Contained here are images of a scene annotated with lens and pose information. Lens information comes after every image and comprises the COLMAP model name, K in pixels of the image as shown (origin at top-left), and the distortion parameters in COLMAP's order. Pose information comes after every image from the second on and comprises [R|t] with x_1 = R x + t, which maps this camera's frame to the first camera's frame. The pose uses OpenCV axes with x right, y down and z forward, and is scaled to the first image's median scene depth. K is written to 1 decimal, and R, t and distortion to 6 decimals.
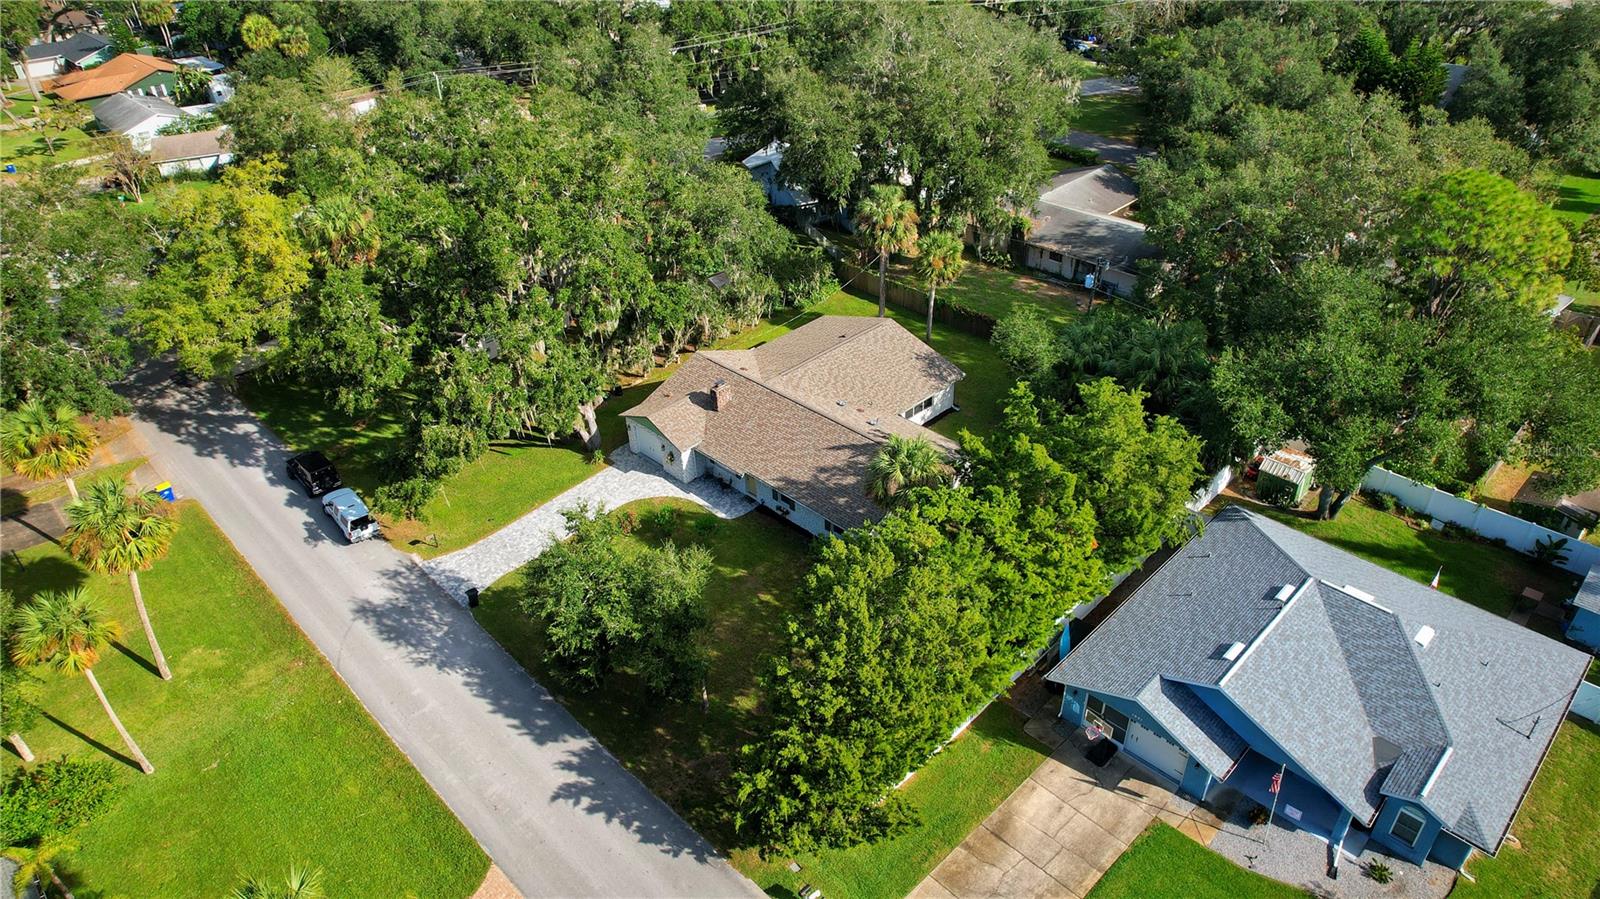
lens RADIAL K [[1024.0, 0, 795.6], [0, 1024.0, 450.0], [0, 0, 1]] dist [-0.088534, 0.073754]
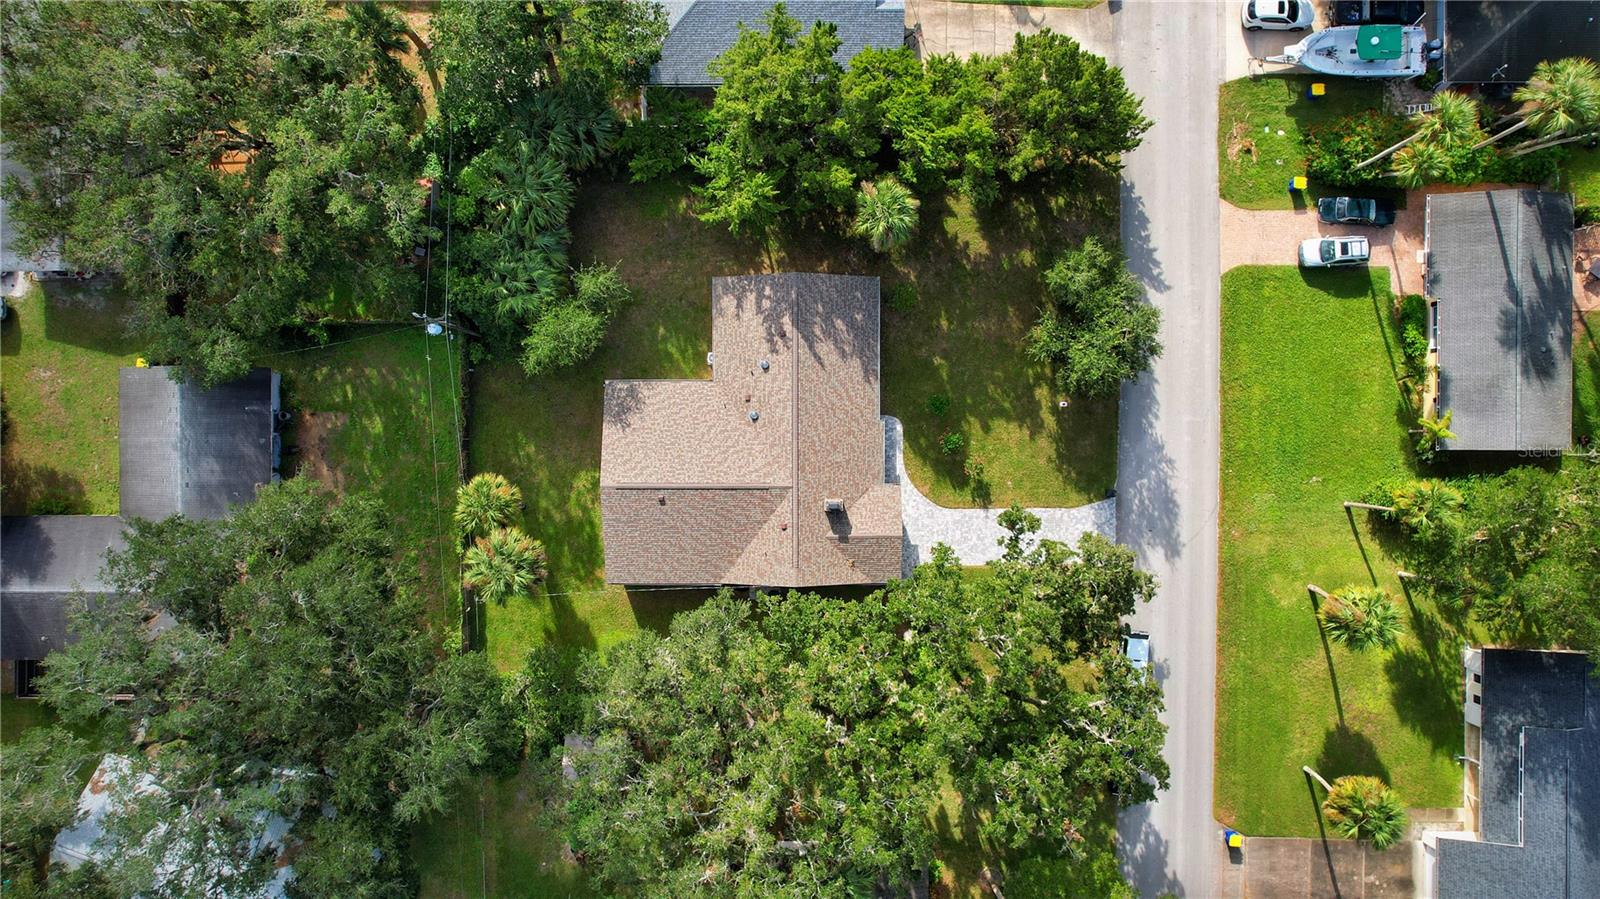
lens RADIAL K [[1024.0, 0, 795.6], [0, 1024.0, 450.0], [0, 0, 1]] dist [-0.088534, 0.073754]
pose [[-0.708374, -0.705297, 0.027593, -0.044272], [0.418729, -0.388443, 0.820840, -1.043455], [-0.568218, 0.593016, 0.570492, 0.488561]]
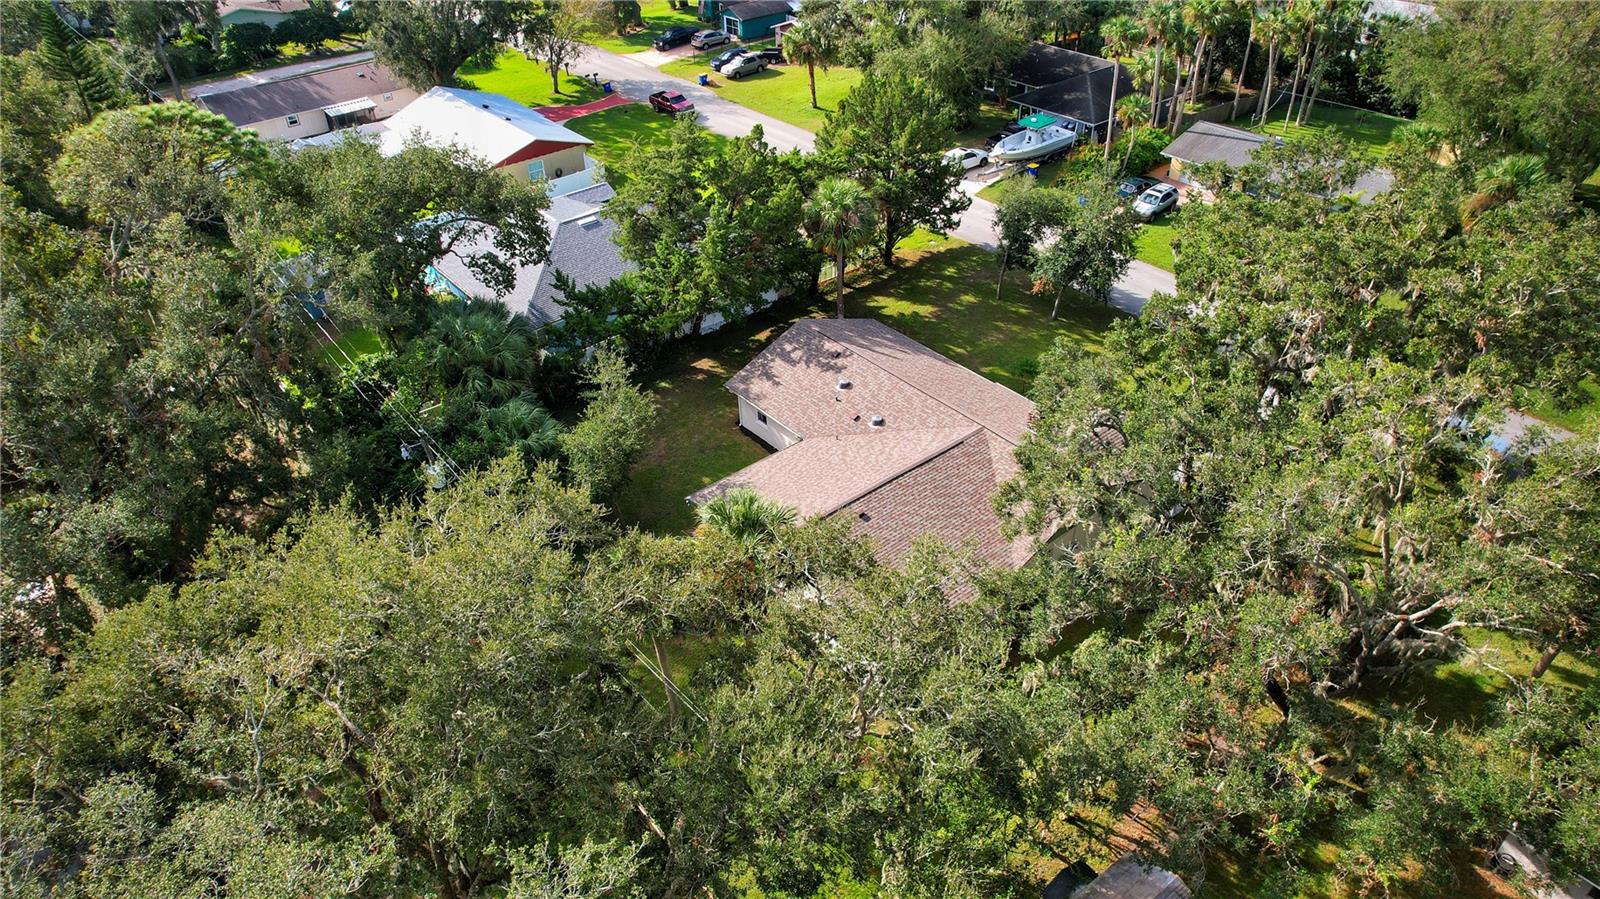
lens RADIAL K [[1024.0, 0, 795.6], [0, 1024.0, 450.0], [0, 0, 1]] dist [-0.088534, 0.073754]
pose [[-0.992884, -0.012094, 0.118470, 0.016320], [0.107593, 0.335279, 0.935955, -0.908206], [-0.051040, 0.942041, -0.331592, 1.510190]]
